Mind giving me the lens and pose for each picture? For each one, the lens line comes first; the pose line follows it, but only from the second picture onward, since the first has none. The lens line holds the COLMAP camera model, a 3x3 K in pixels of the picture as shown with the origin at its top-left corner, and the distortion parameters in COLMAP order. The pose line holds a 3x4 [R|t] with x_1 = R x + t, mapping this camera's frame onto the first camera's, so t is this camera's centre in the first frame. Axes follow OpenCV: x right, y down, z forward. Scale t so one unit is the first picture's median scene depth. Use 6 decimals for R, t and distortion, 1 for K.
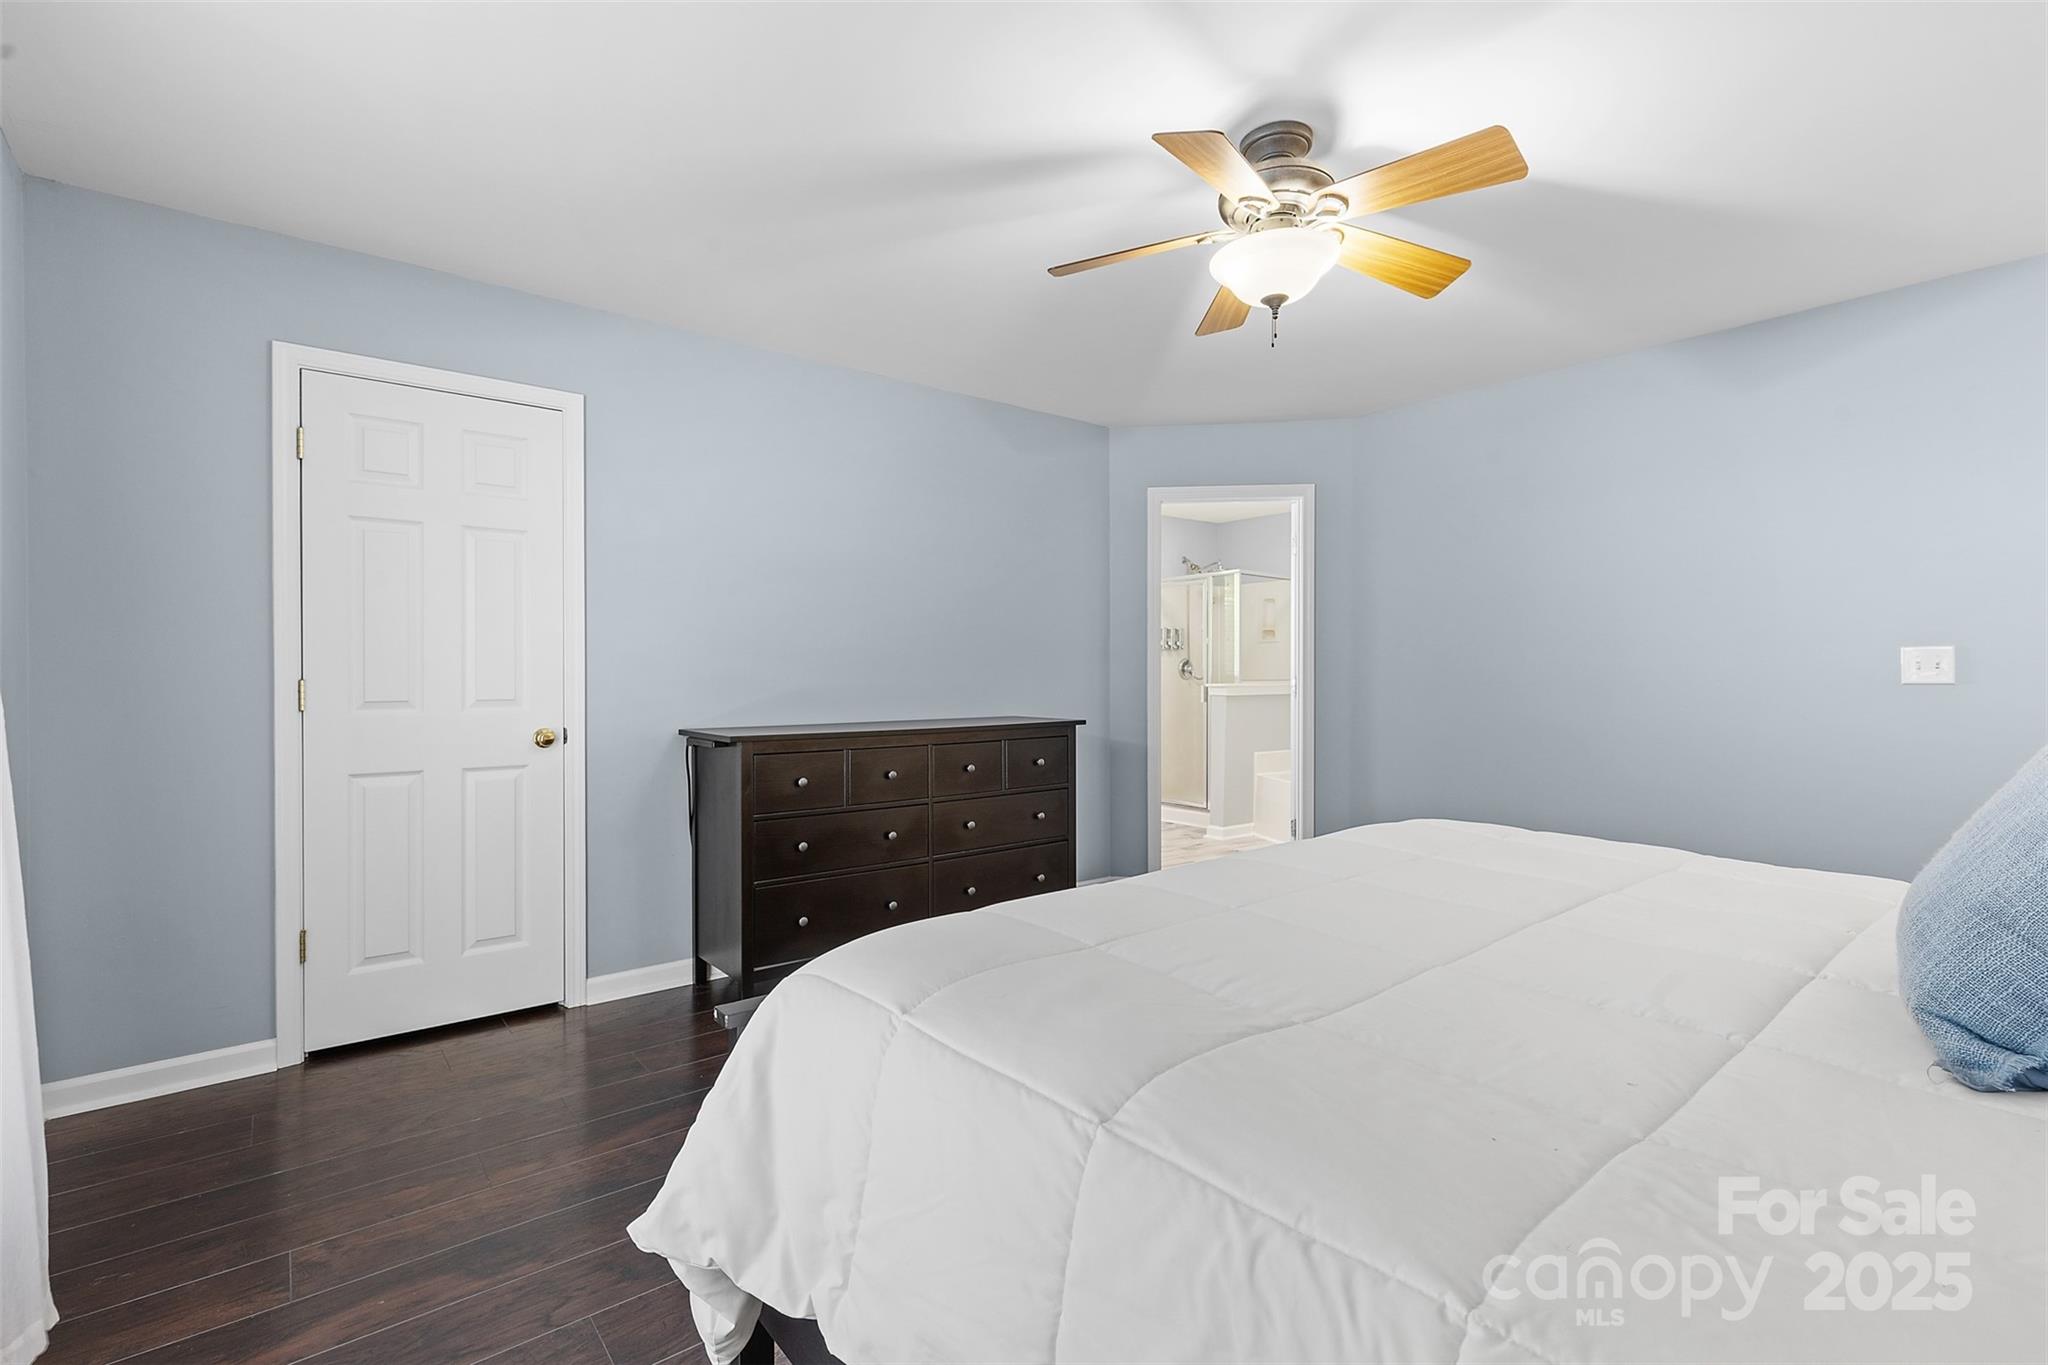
lens RADIAL K [[956.3, 0, 1024.0], [0, 956.3, 682.5], [0, 0, 1]] dist [0.016043, 0.000210]
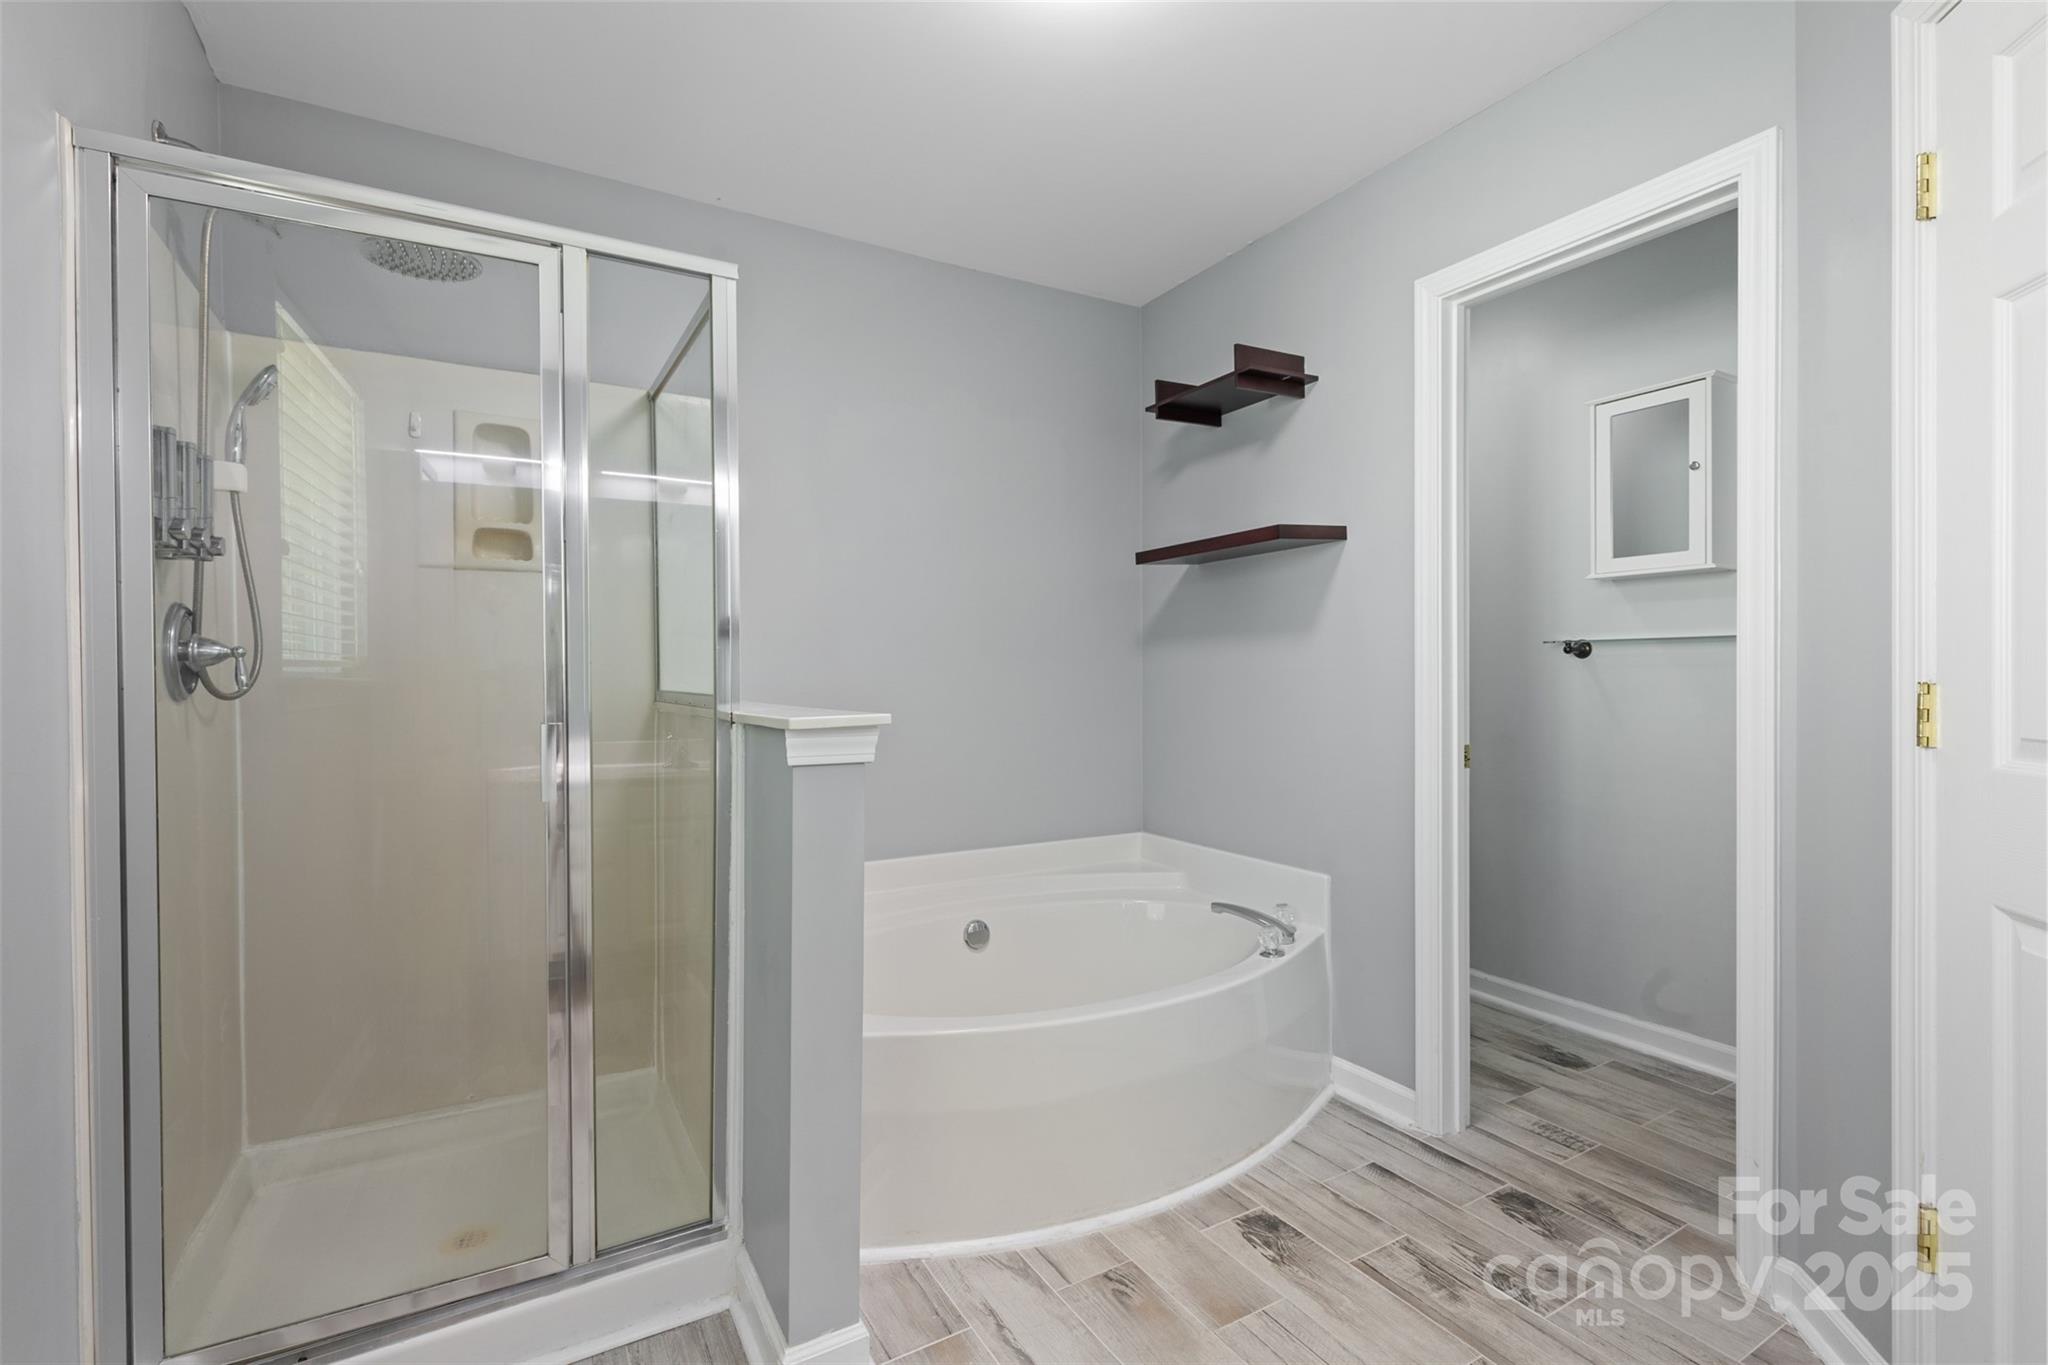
lens RADIAL K [[920.2, 0, 1017.3], [0, 920.2, 680.8], [0, 0, 1]] dist [0.006853, 0.000317]
pose [[0.164117, -0.006544, 0.986419, -0.006321], [0.011311, 0.999925, 0.004751, -0.006802], [-0.986376, 0.010378, 0.164179, 0.801568]]
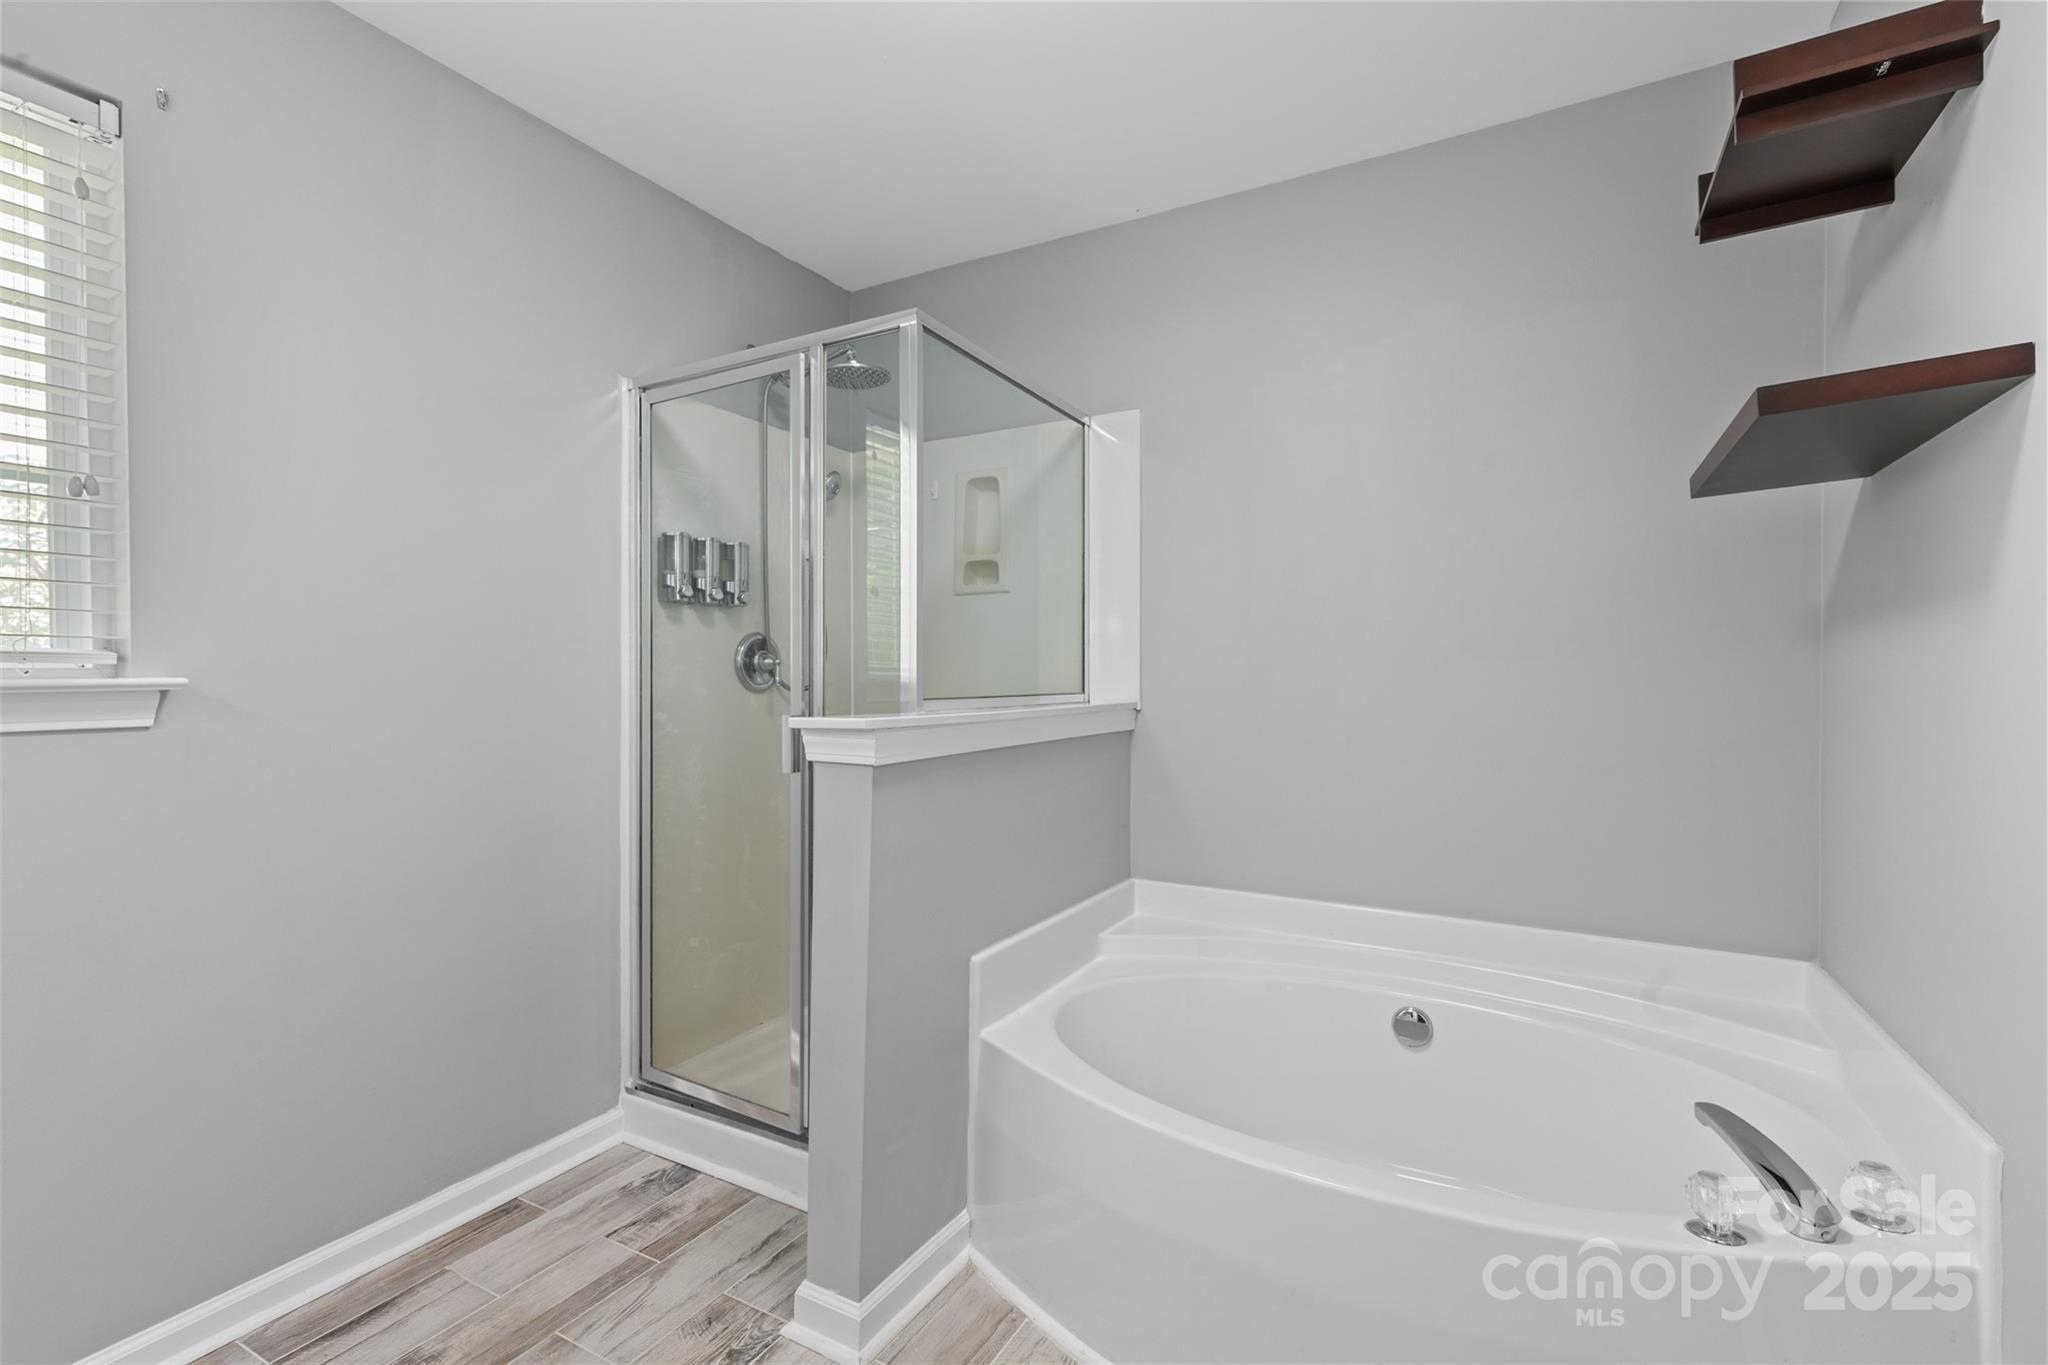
lens RADIAL K [[920.2, 0, 1017.3], [0, 920.2, 680.8], [0, 0, 1]] dist [0.006853, 0.000317]
pose [[0.932711, 0.002900, 0.360613, 0.139607], [-0.001716, 0.999992, -0.003604, -0.006653], [-0.360621, 0.002743, 0.932708, 0.665221]]
